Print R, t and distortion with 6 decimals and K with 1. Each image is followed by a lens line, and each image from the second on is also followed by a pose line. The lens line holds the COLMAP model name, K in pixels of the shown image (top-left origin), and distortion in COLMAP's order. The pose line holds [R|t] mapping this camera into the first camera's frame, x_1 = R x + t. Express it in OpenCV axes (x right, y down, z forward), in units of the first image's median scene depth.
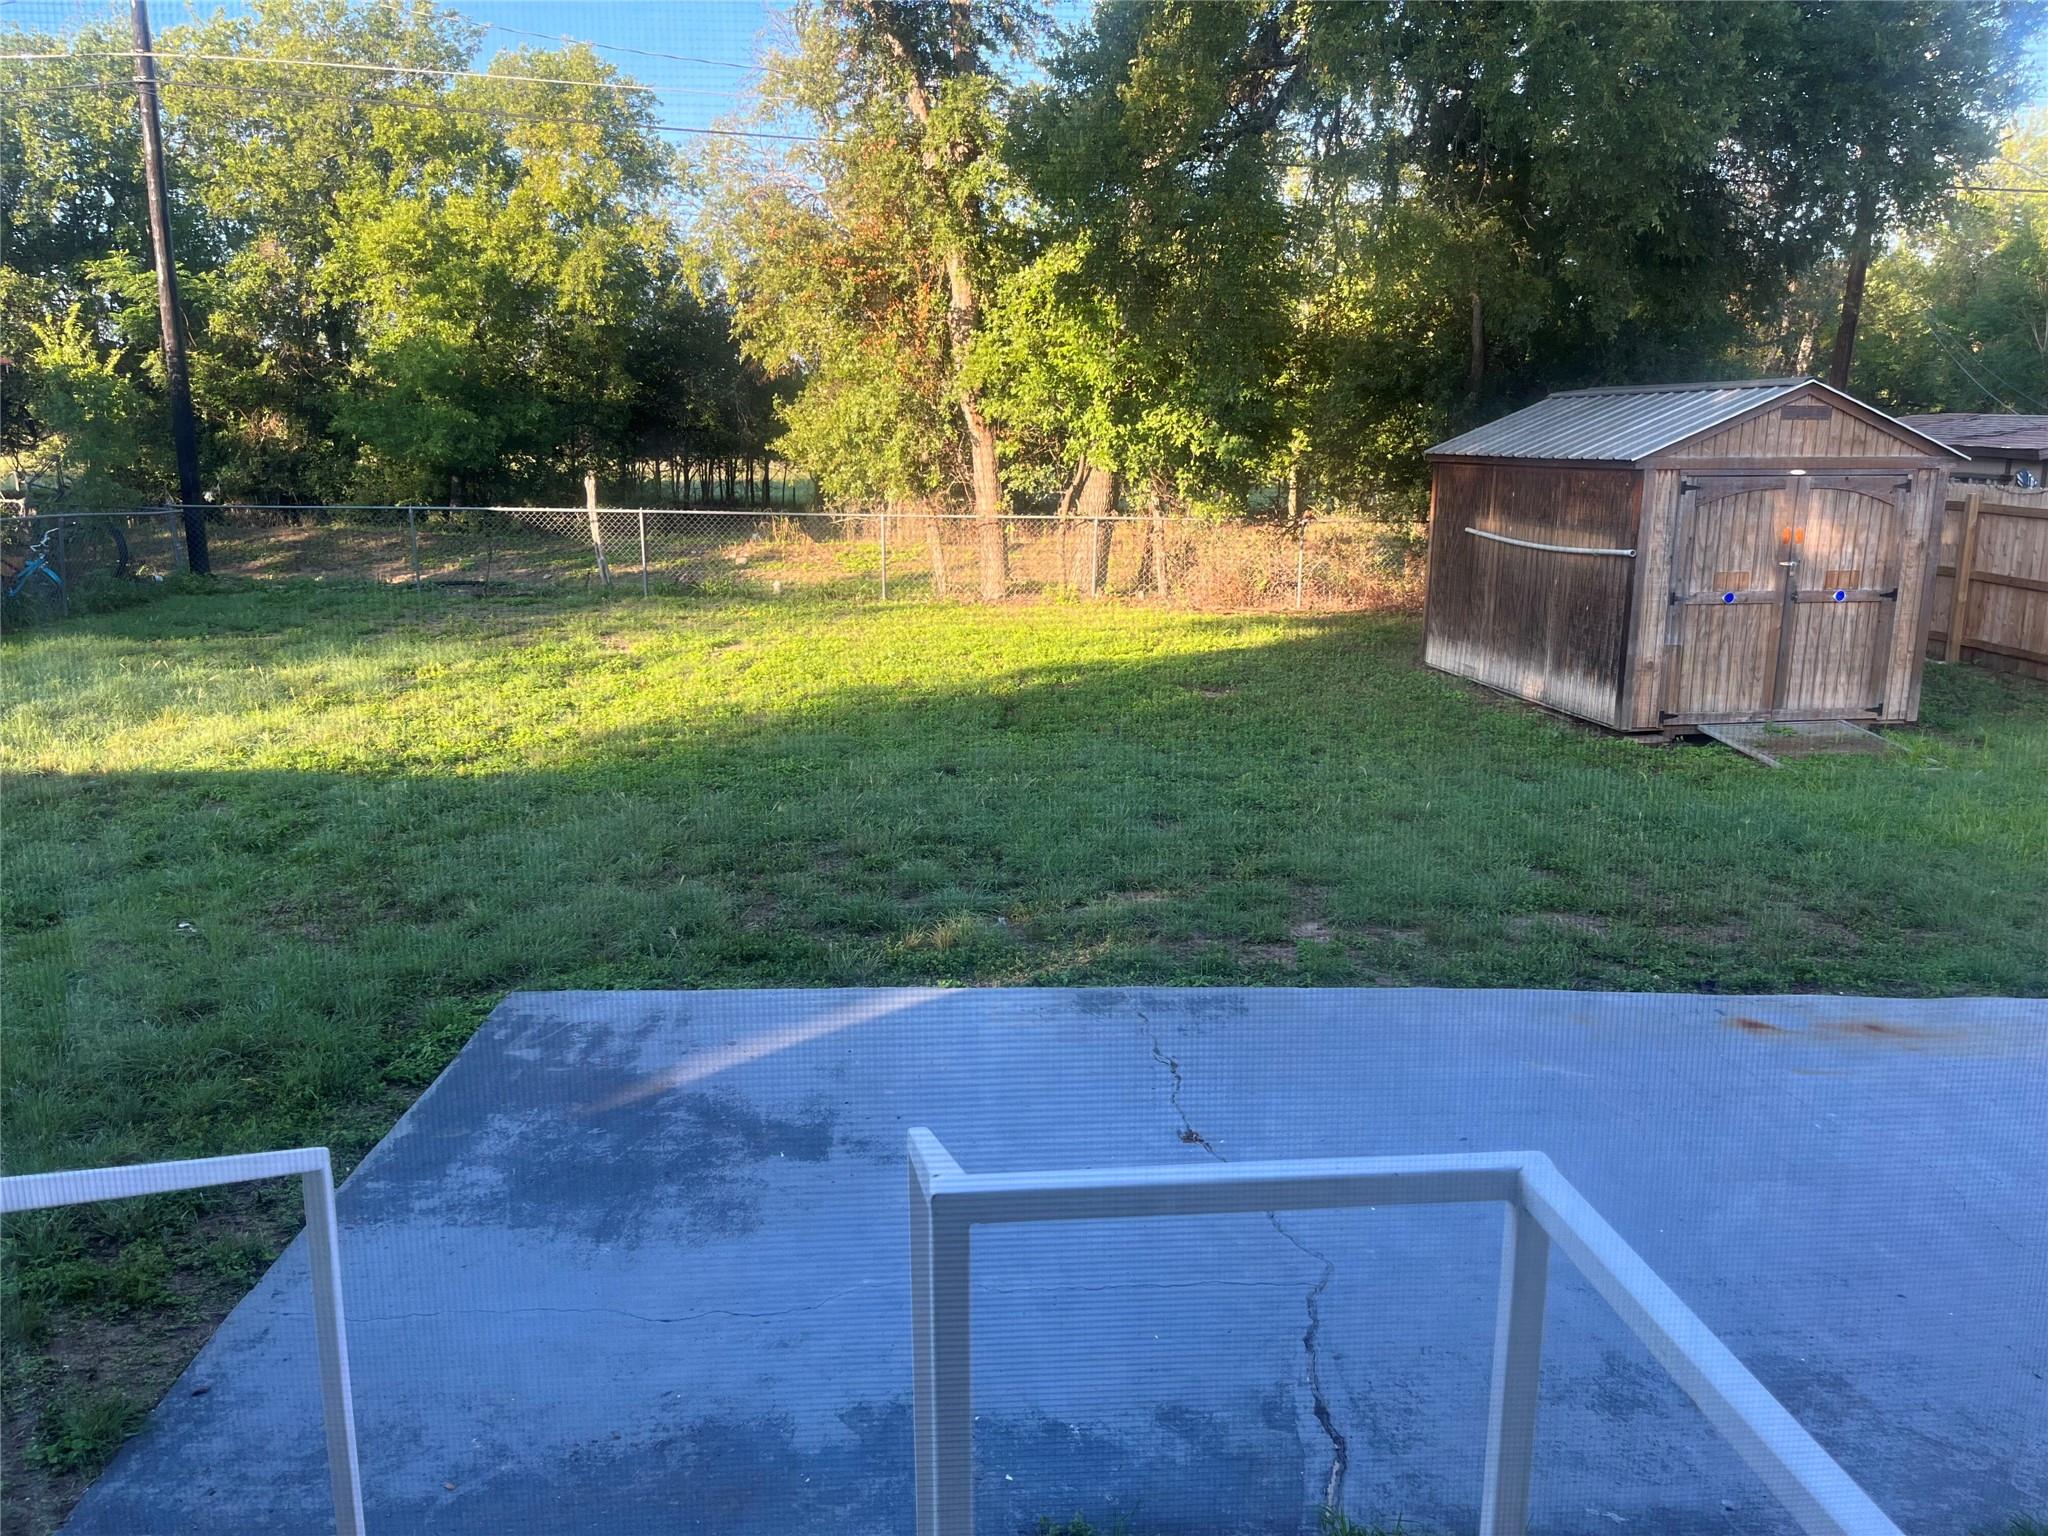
lens RADIAL K [[1569.7, 0, 1023.9], [0, 1569.7, 766.2], [0, 0, 1]] dist [0.065199, -0.080530]
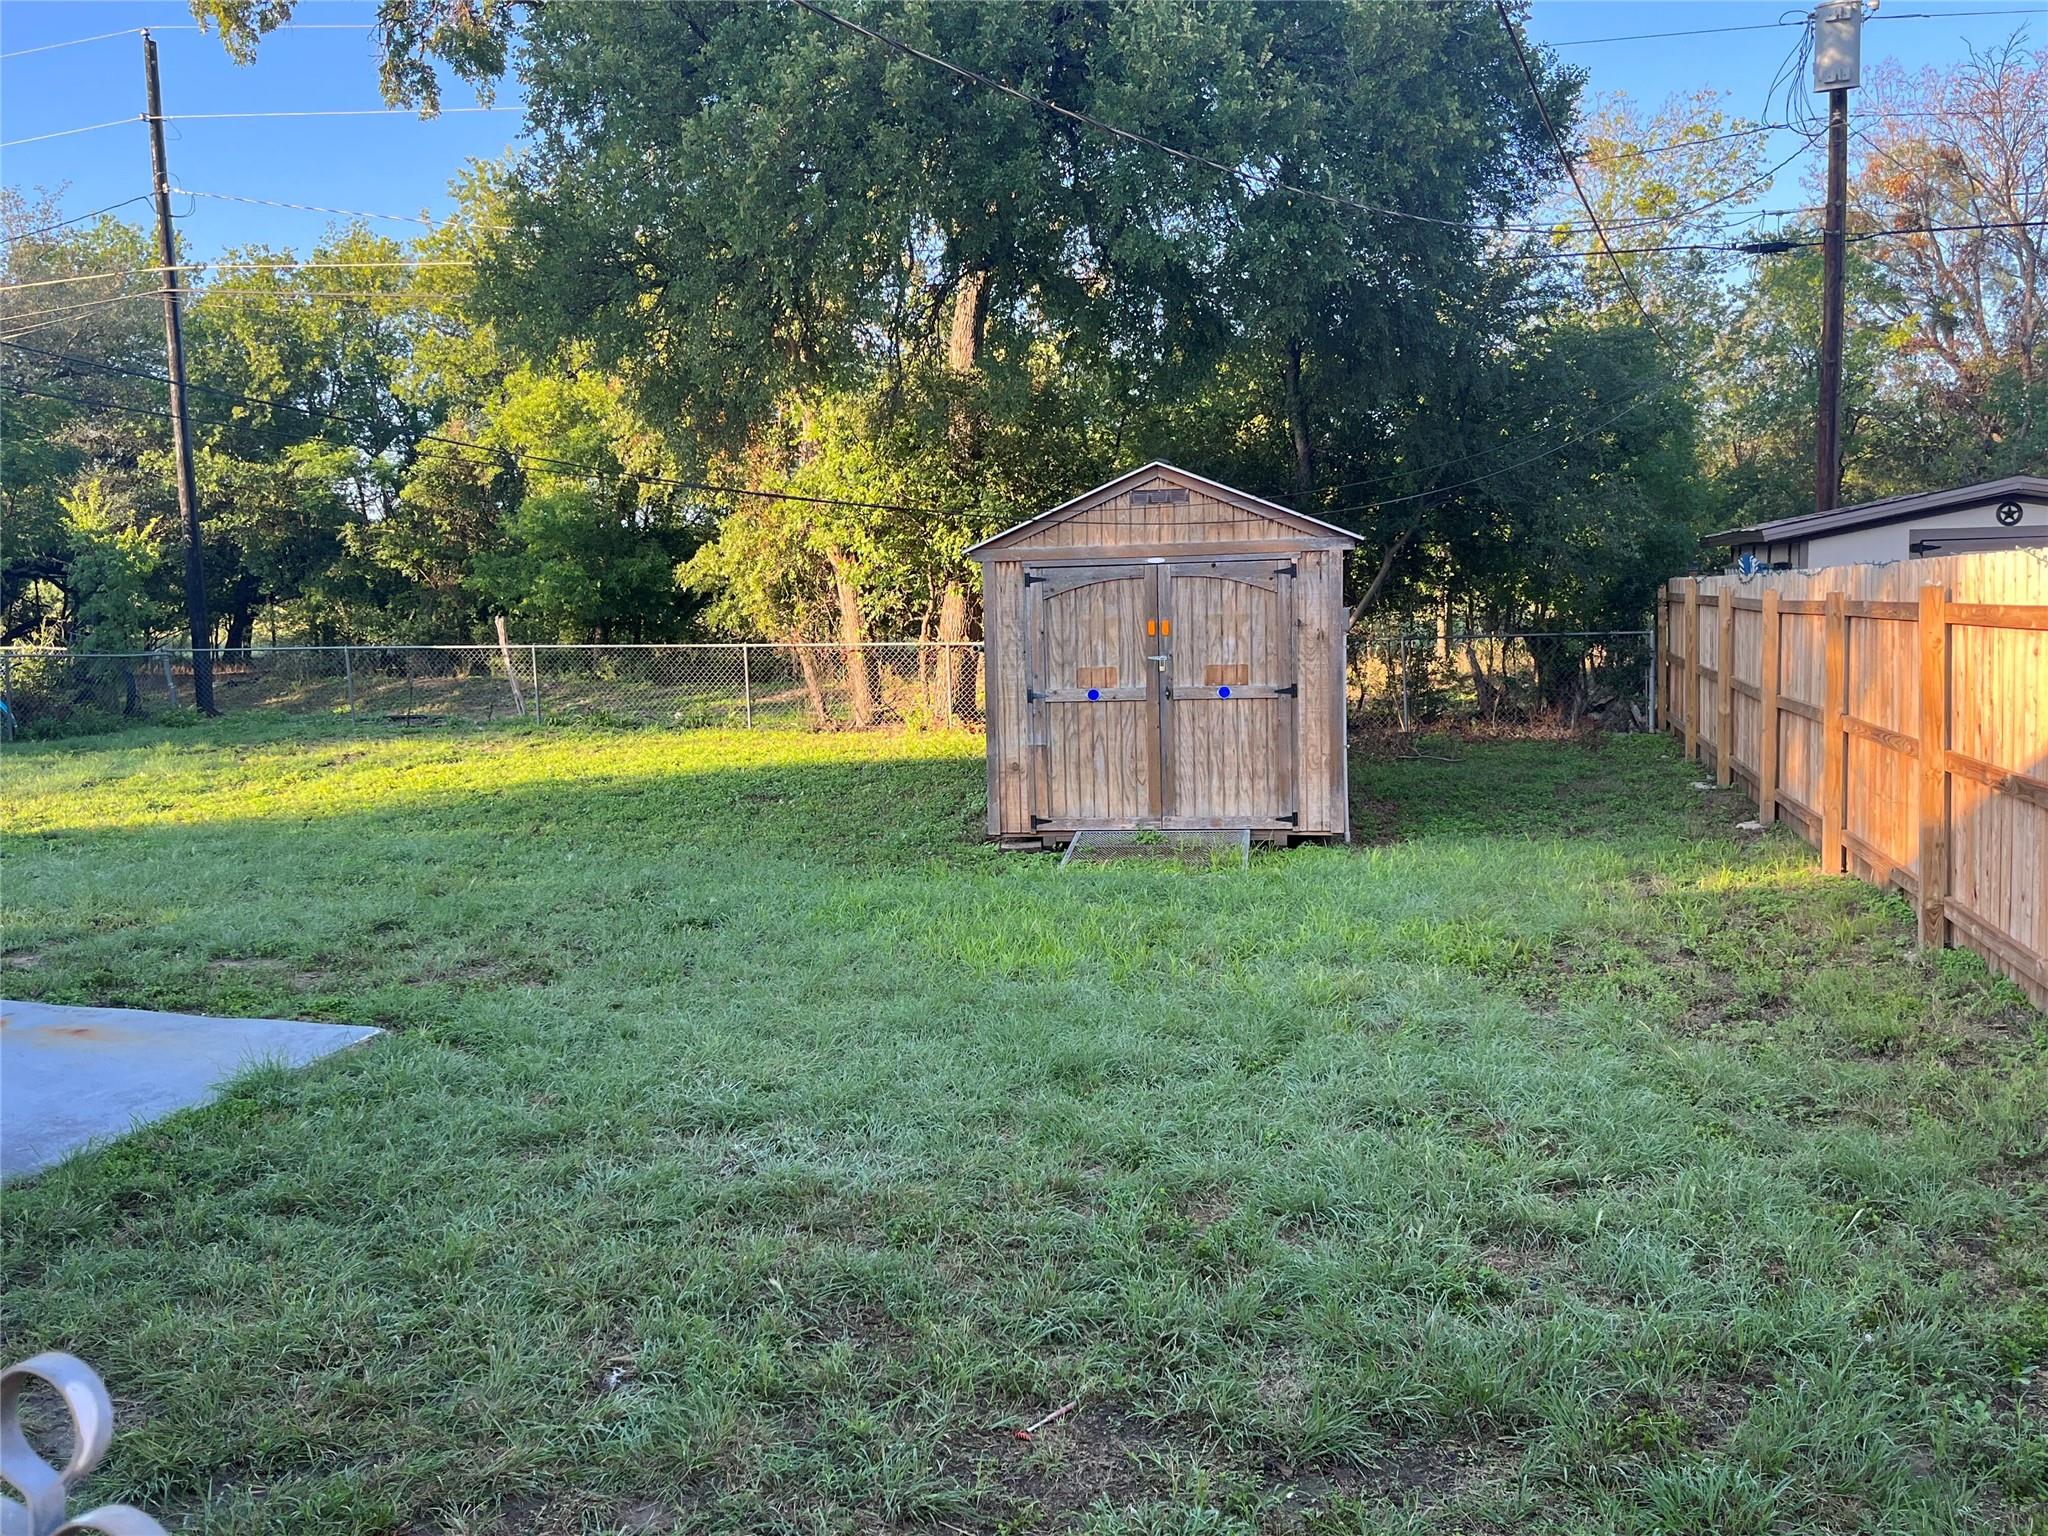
lens RADIAL K [[1719.9, 0, 1022.7], [0, 1719.9, 770.2], [0, 0, 1]] dist [0.056274, -0.070305]
pose [[0.951061, 0.002206, -0.308996, 0.706744], [-0.034535, 0.994469, -0.099194, 0.039407], [0.307068, 0.105010, 0.945876, 0.032249]]
